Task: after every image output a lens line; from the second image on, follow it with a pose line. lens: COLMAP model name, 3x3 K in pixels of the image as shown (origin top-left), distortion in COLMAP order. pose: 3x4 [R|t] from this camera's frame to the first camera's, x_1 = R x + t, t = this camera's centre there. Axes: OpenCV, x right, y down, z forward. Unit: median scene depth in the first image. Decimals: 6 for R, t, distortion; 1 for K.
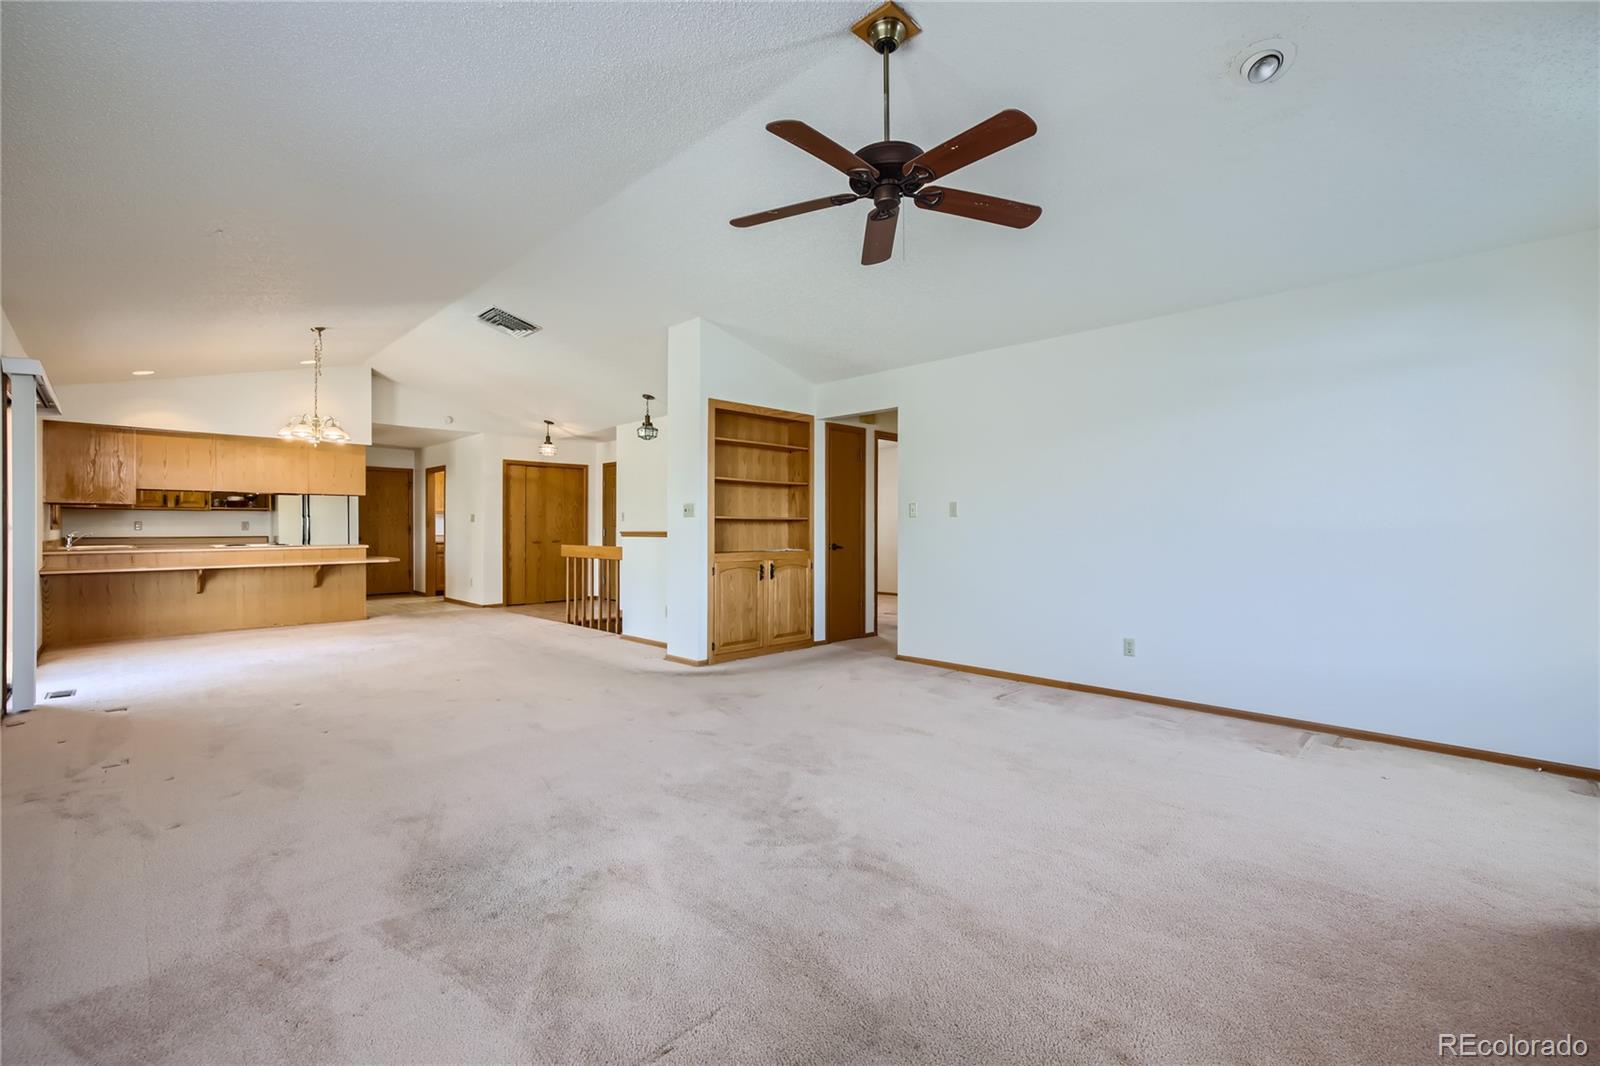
lens RADIAL K [[689.1, 0, 803.7], [0, 689.1, 529.2], [0, 0, 1]] dist [-0.022953, 0.018264]
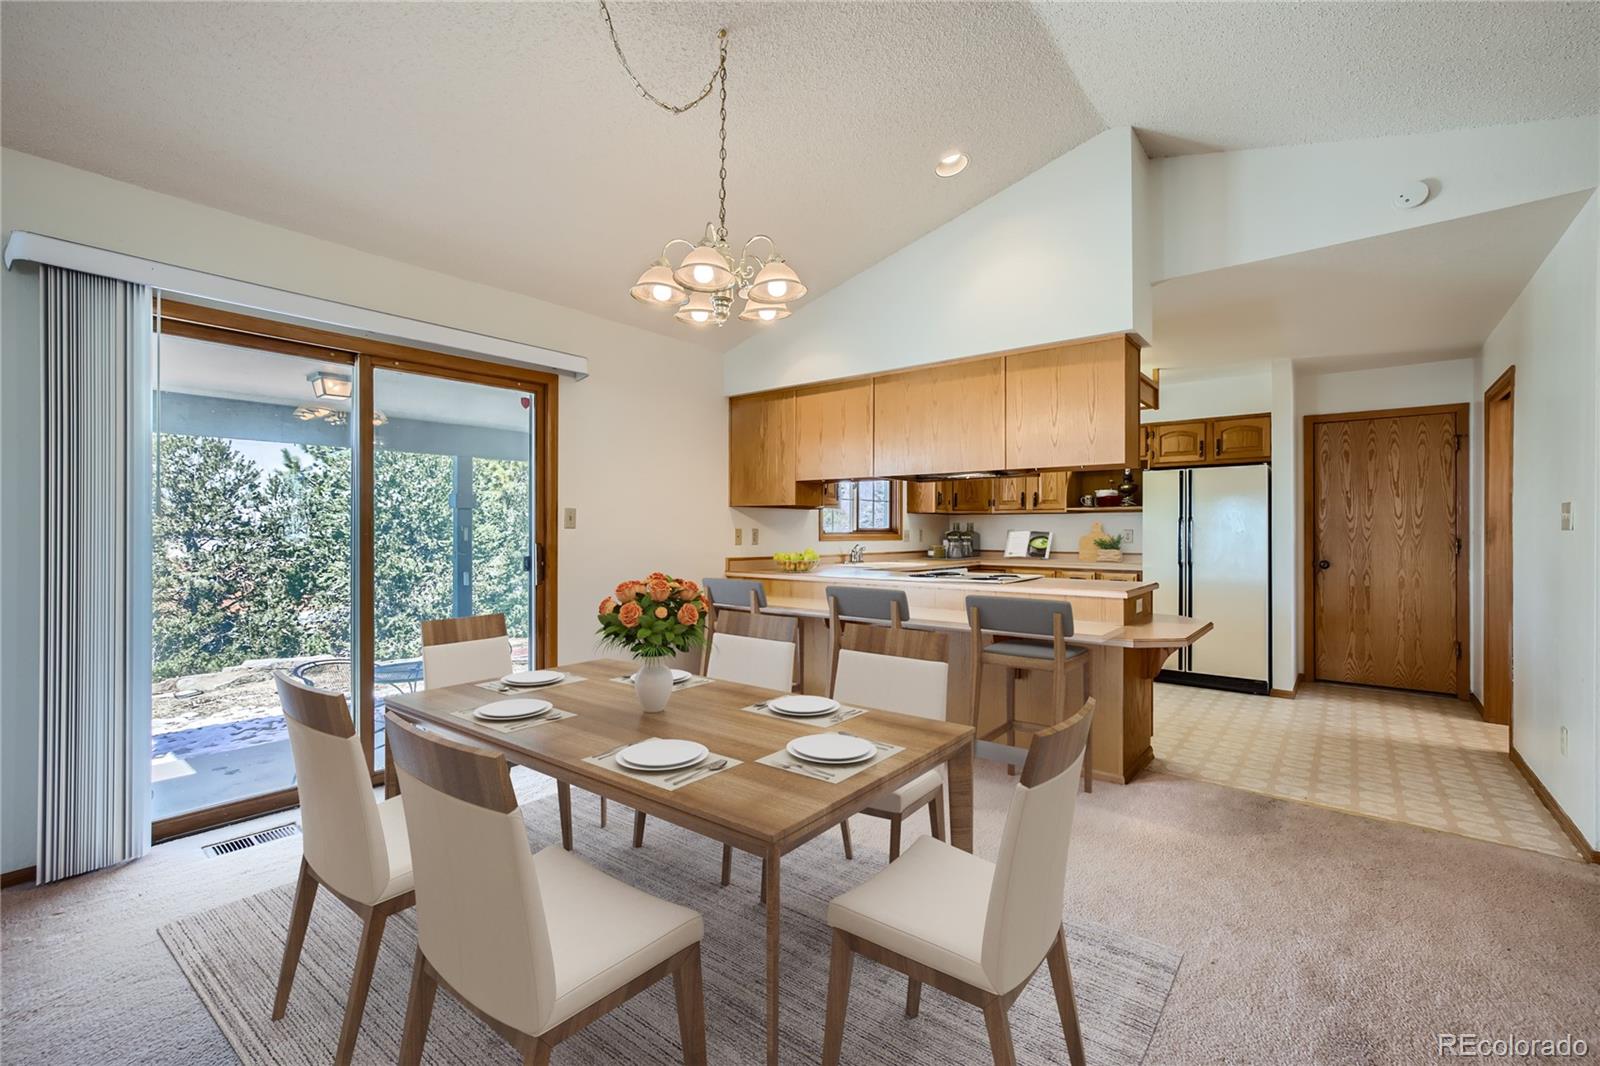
lens RADIAL K [[689.1, 0, 803.7], [0, 689.1, 529.2], [0, 0, 1]] dist [-0.022953, 0.018264]
pose [[0.119656, -0.001367, -0.992814, -0.246302], [-0.003723, 0.999991, -0.001826, -0.009659], [0.992808, 0.003915, 0.119650, 0.679505]]
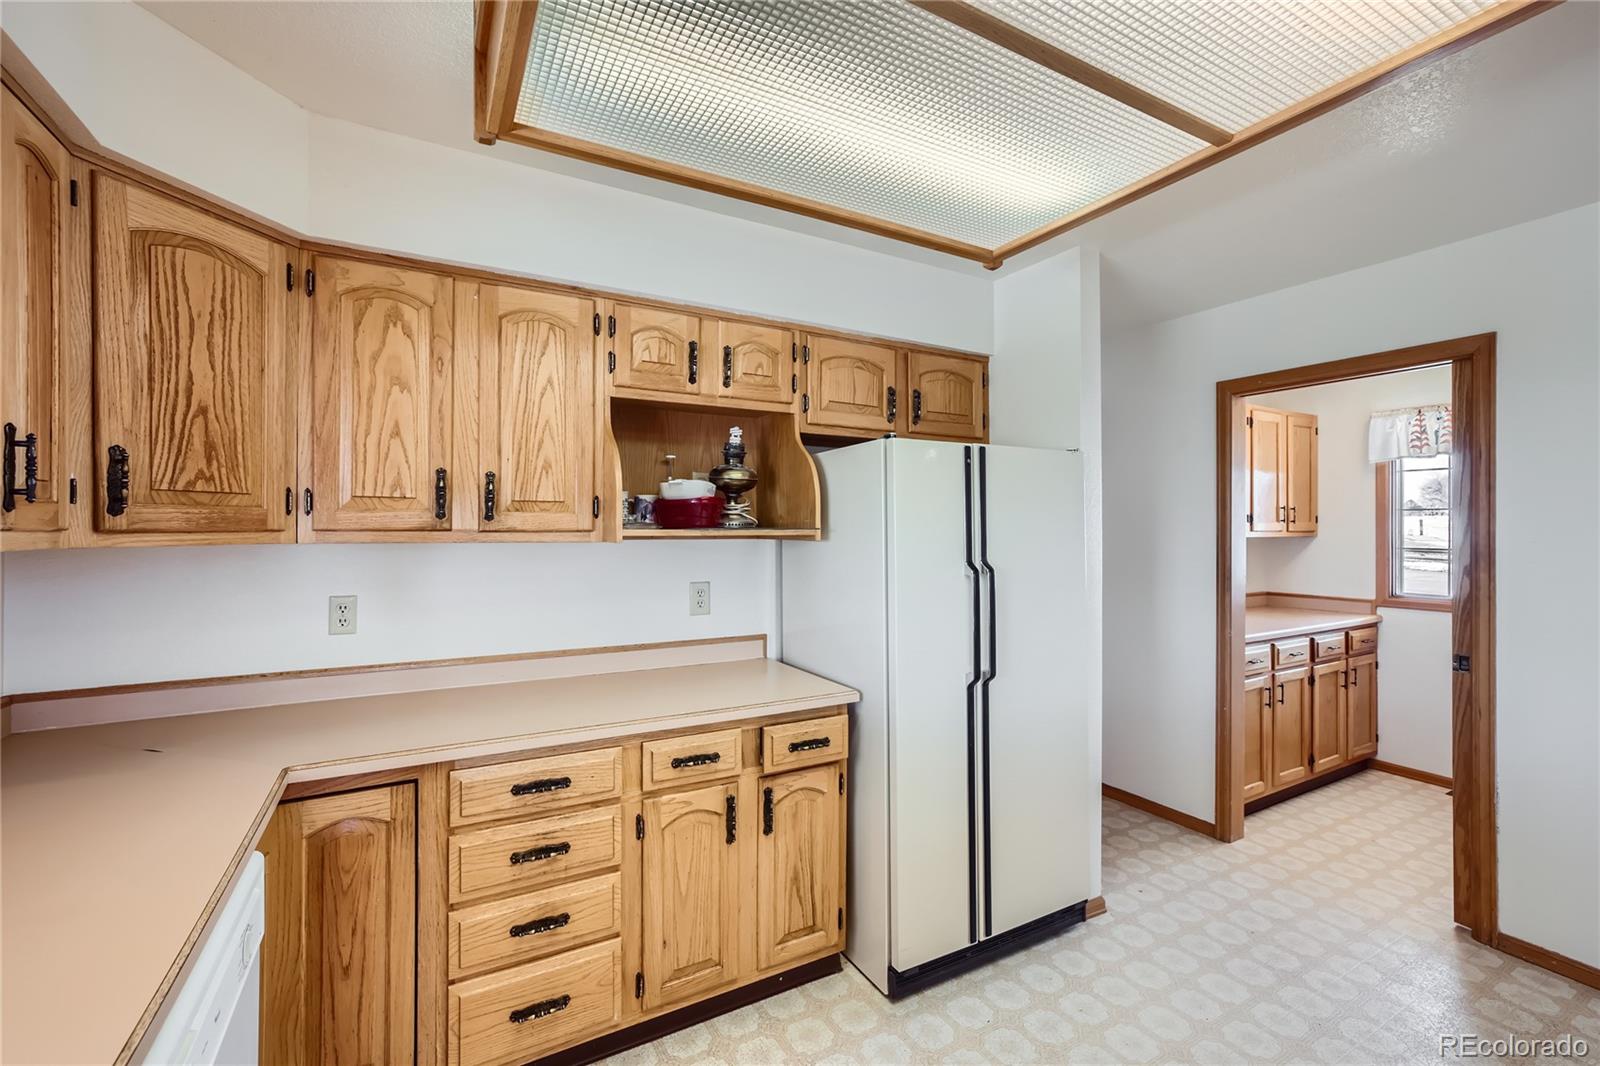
lens RADIAL K [[689.1, 0, 803.7], [0, 689.1, 529.2], [0, 0, 1]] dist [-0.022953, 0.018264]
pose [[0.962881, 0.000640, -0.269927, -0.765120], [-0.001132, 0.999998, -0.001667, -0.032104], [0.269926, 0.001911, 0.962879, 0.823194]]
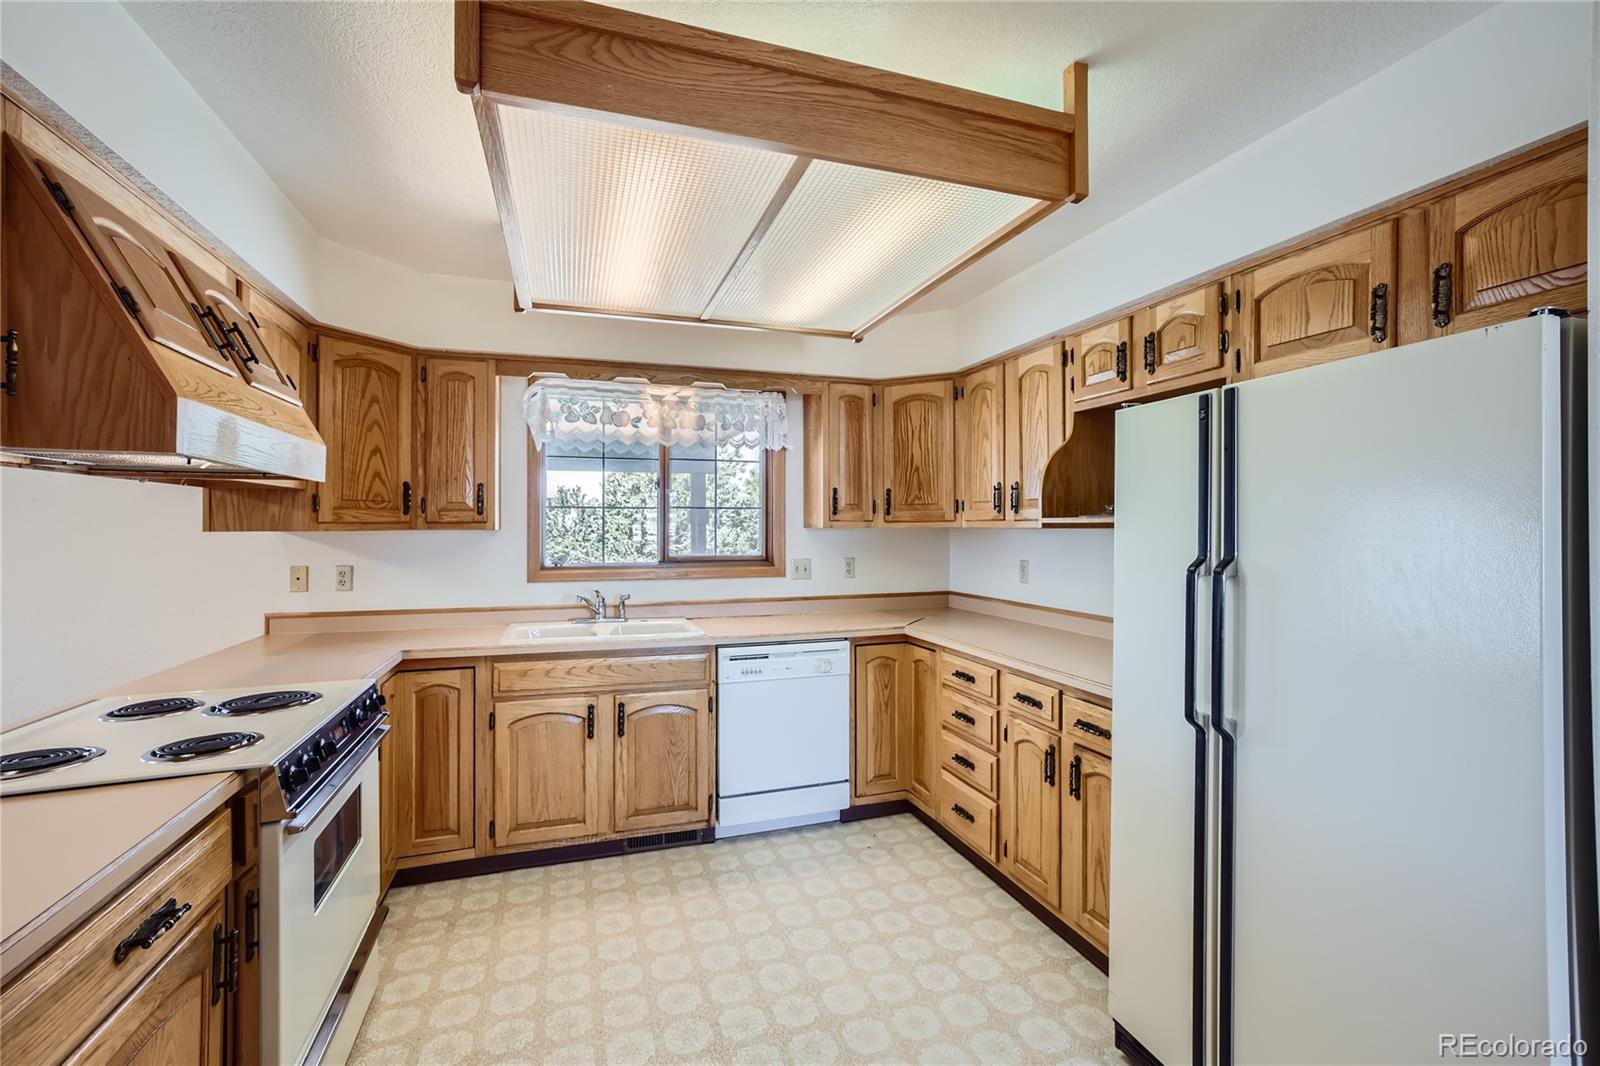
lens RADIAL K [[689.1, 0, 803.7], [0, 689.1, 529.2], [0, 0, 1]] dist [-0.022953, 0.018264]
pose [[-0.439590, 0.002819, -0.898194, -0.585407], [0.000233, 0.999995, 0.003025, -0.028726], [0.898198, 0.001120, -0.439589, 1.046282]]
